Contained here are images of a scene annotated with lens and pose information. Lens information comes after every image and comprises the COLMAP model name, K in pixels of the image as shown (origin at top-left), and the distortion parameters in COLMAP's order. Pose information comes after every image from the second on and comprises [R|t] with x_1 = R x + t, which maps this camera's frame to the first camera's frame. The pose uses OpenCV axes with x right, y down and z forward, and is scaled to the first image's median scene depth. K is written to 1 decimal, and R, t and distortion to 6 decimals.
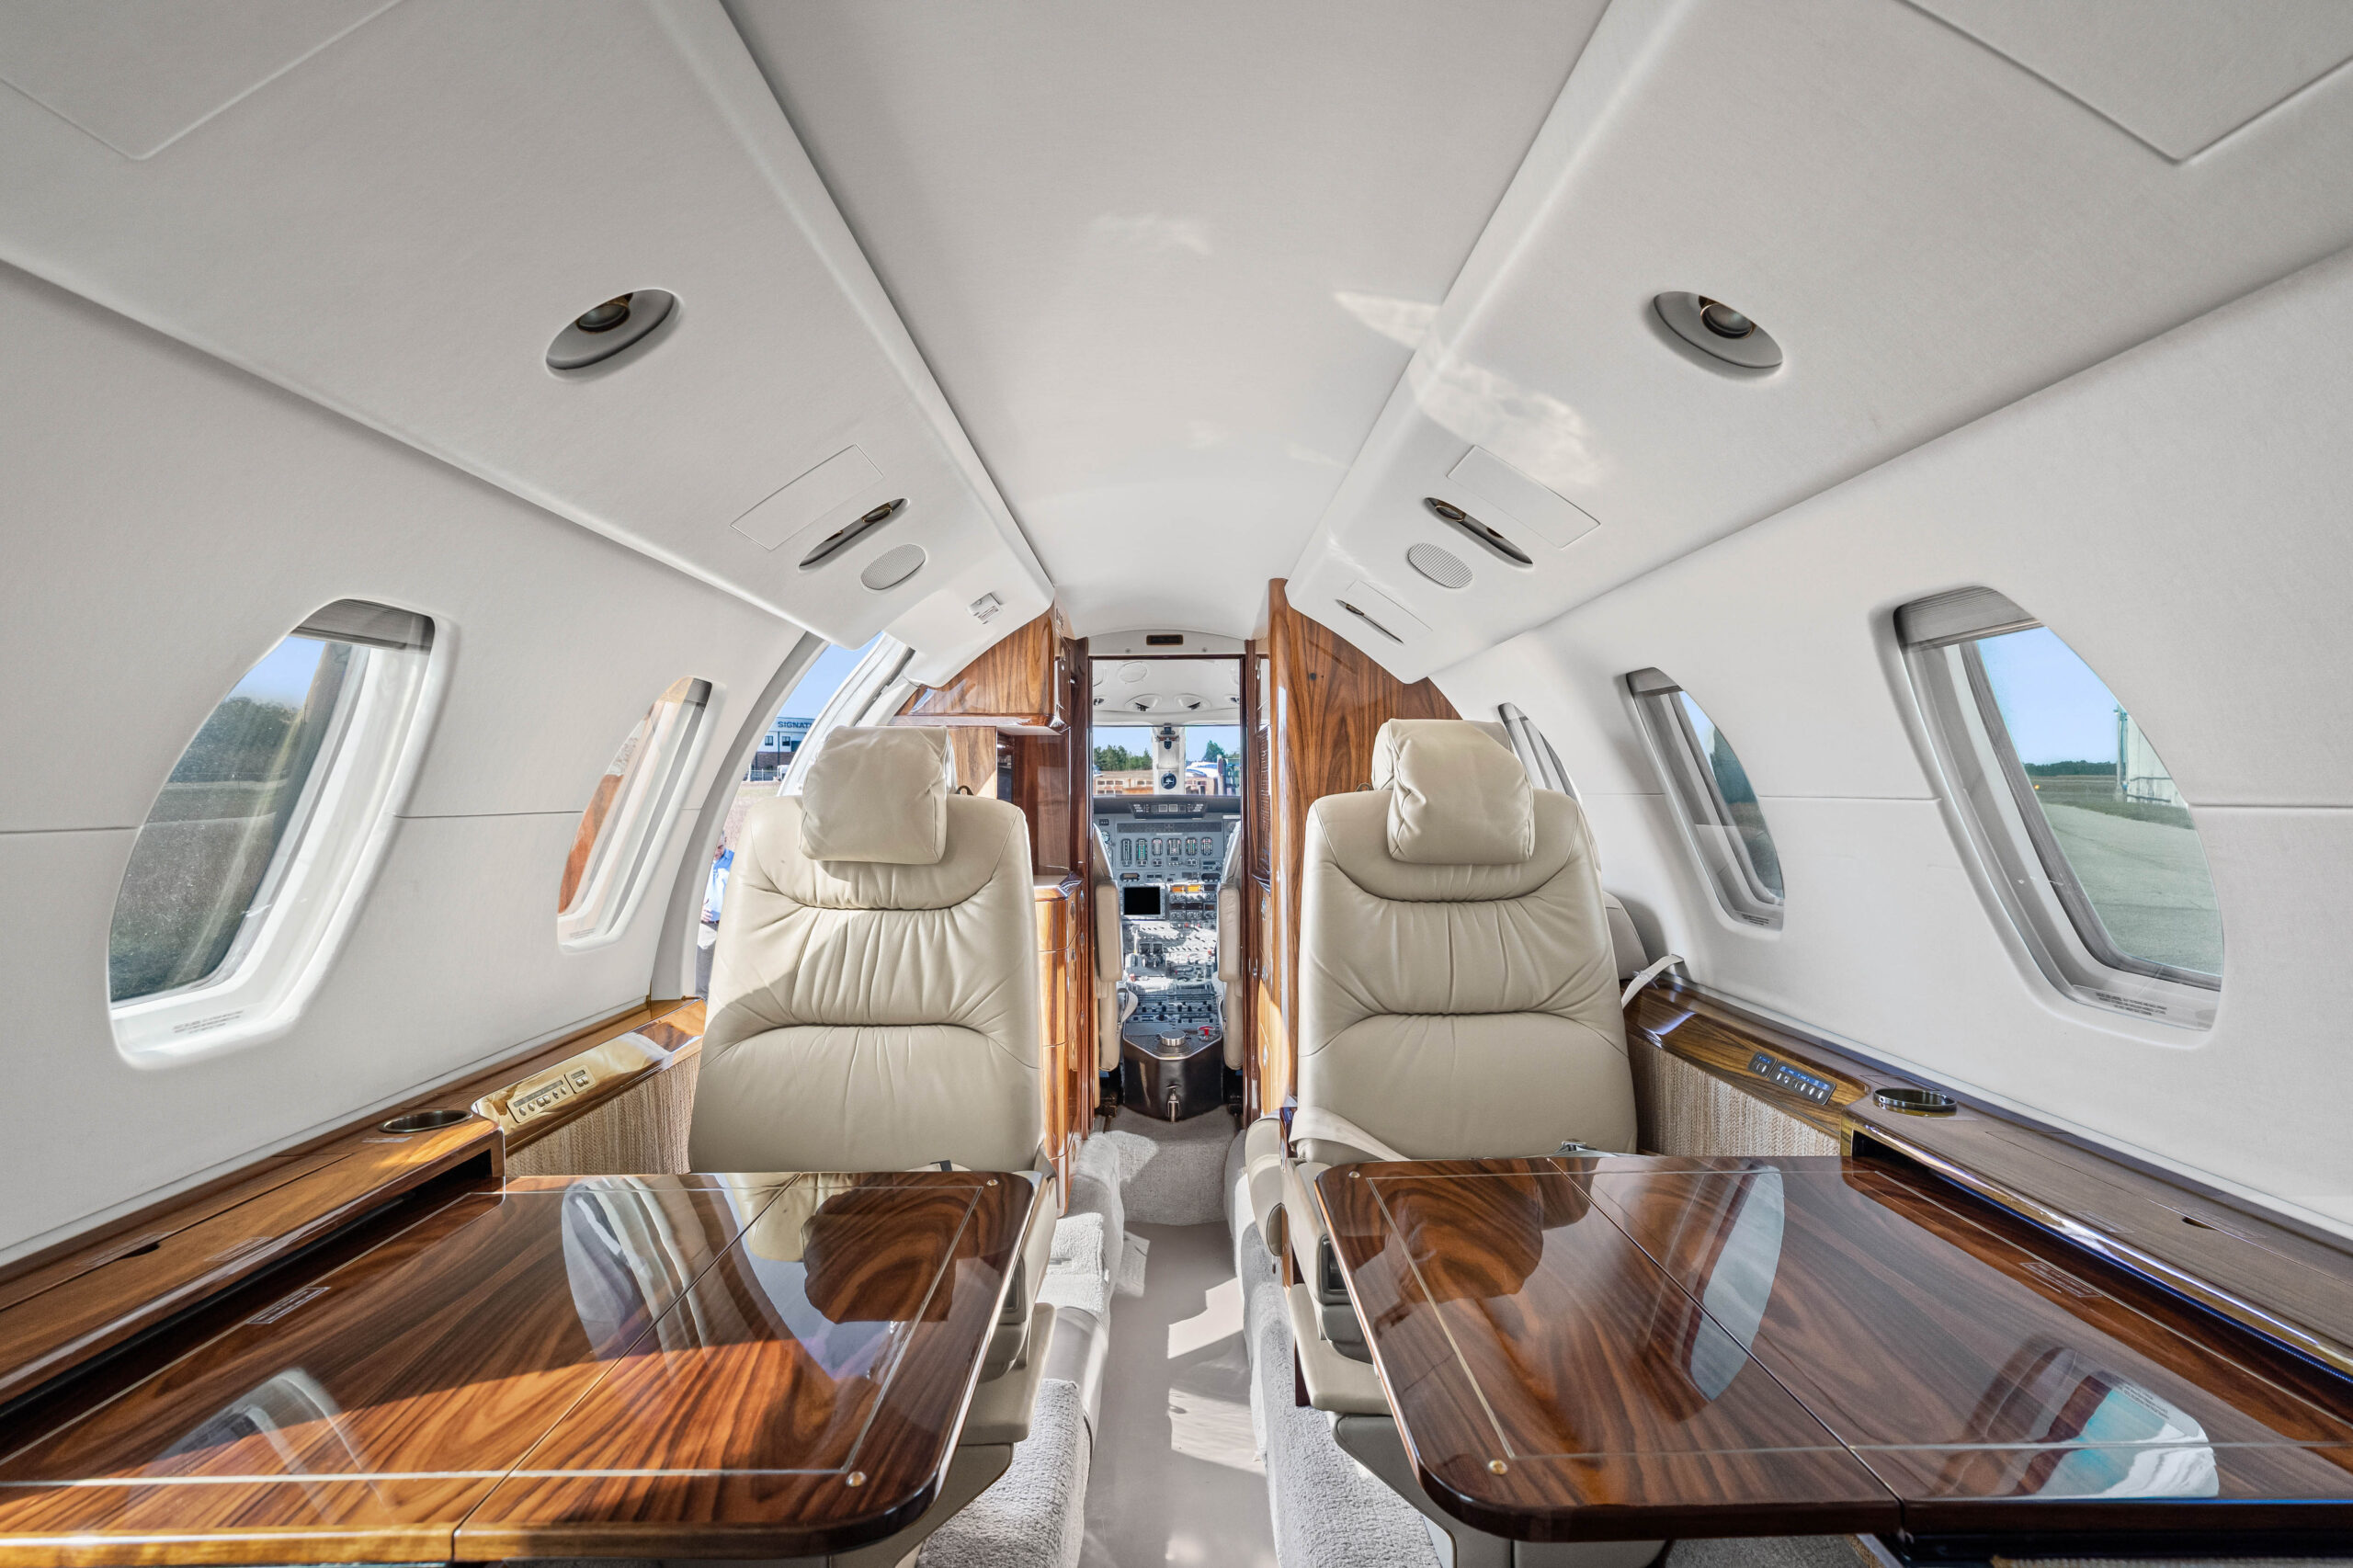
lens RADIAL K [[1238.9, 0, 1184.9], [0, 1238.9, 791.7], [0, 0, 1]] dist [0.006121, -0.001324]
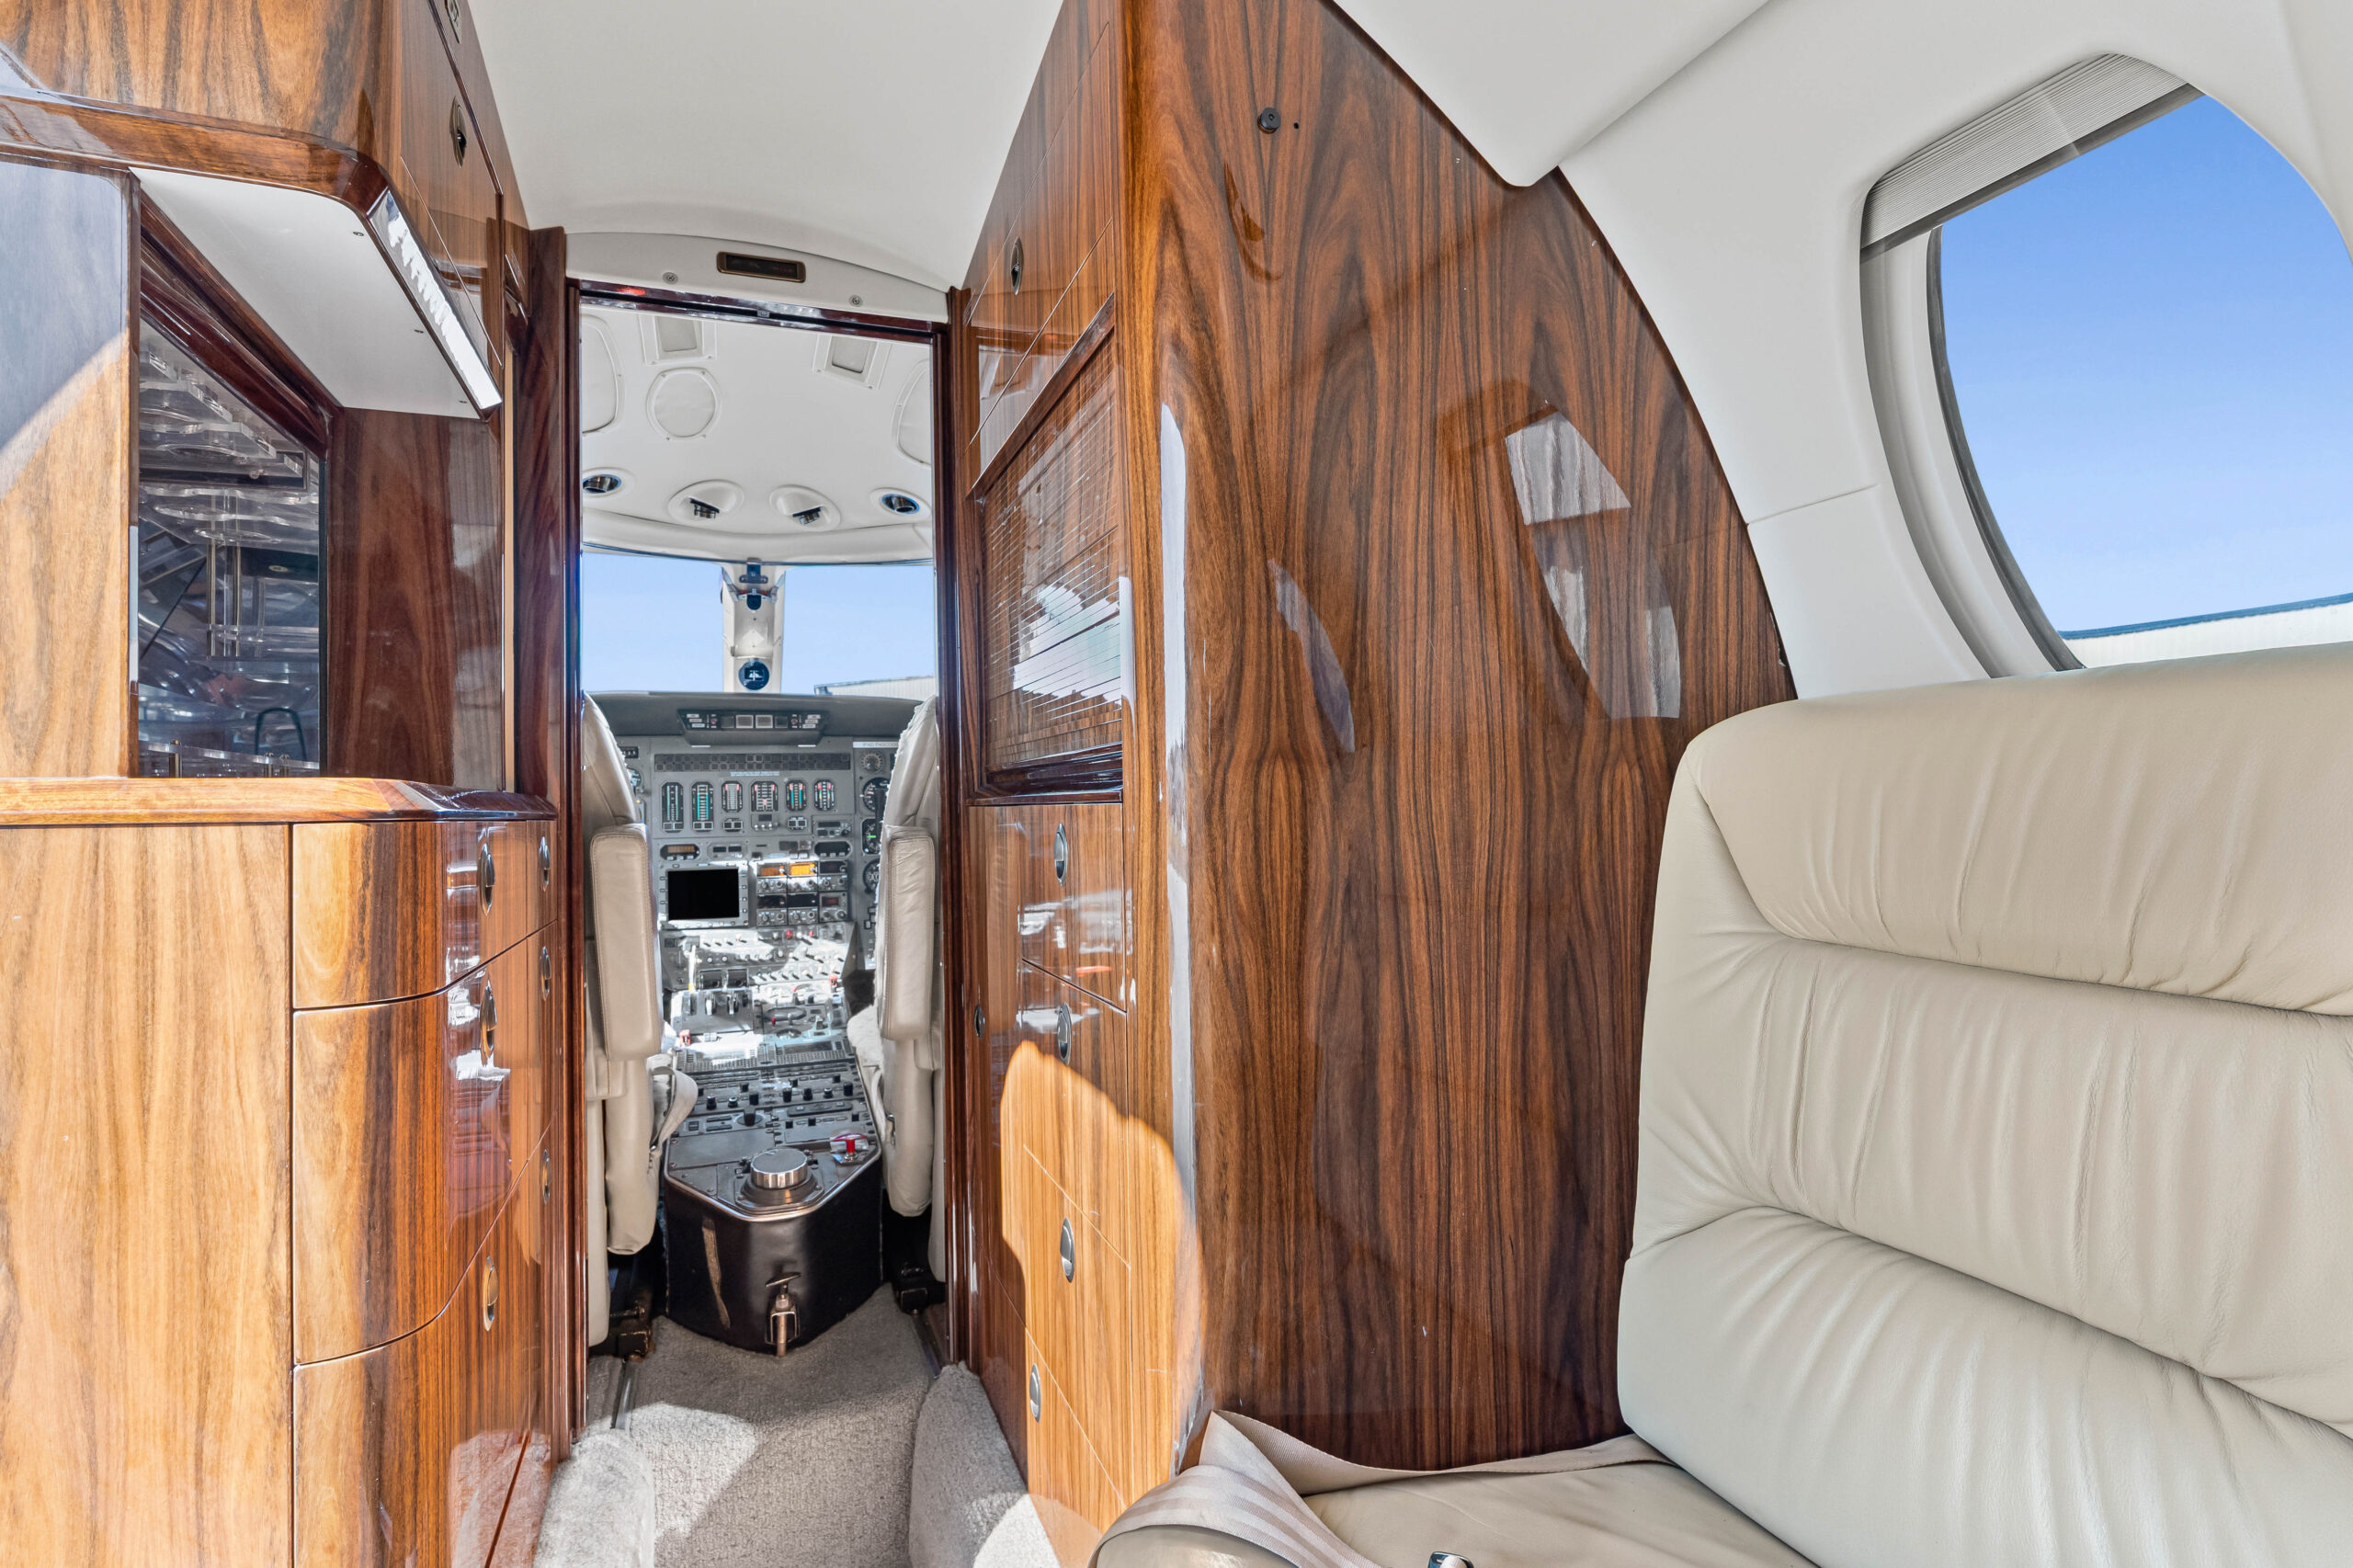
lens RADIAL K [[1238.9, 0, 1170.2], [0, 1238.9, 802.0], [0, 0, 1]] dist [0.006121, -0.001324]
pose [[0.945946, -0.004913, 0.324288, -0.022464], [0.007694, 0.999944, -0.007295, 0.069707], [-0.324234, 0.009396, 0.945930, 0.541934]]
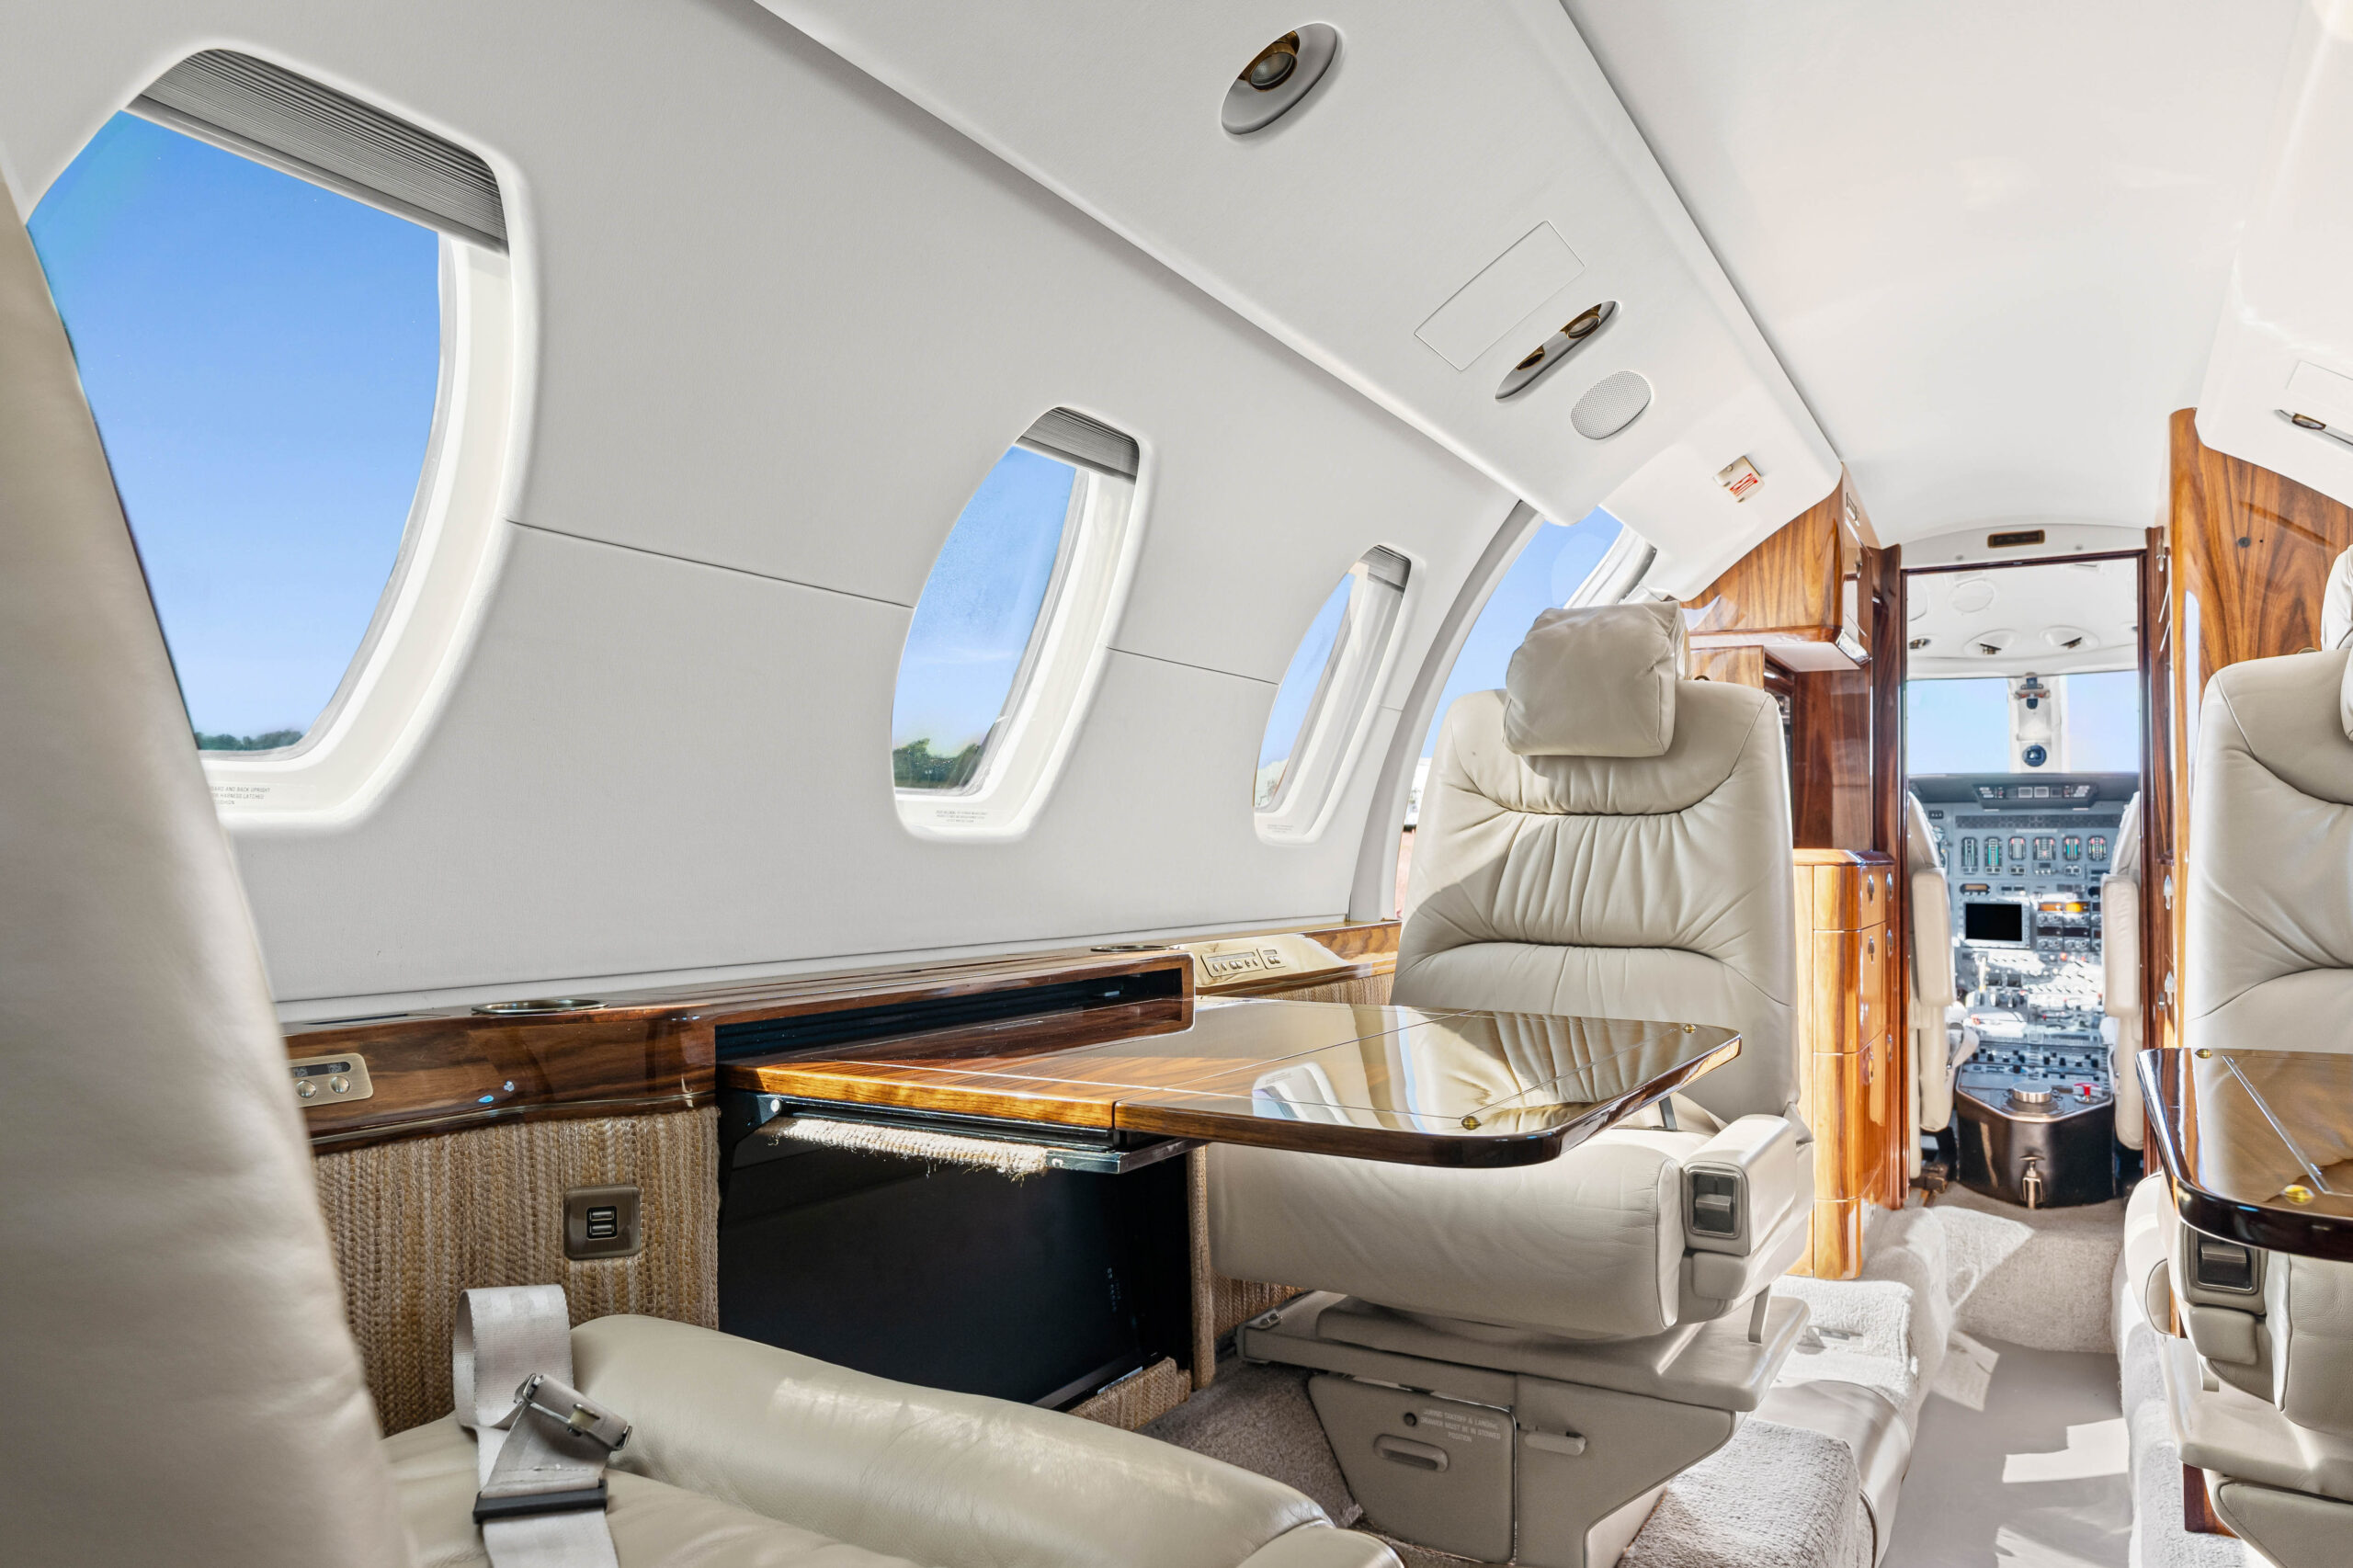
lens RADIAL K [[1544.2, 0, 1205.1], [0, 1544.2, 813.8], [0, 0, 1]] dist [0.003240, -0.002615]
pose [[0.863572, -0.001123, -0.504225, 0.030434], [-0.010976, 0.999719, -0.021026, 0.064338], [0.504107, 0.023692, 0.863316, -0.025641]]
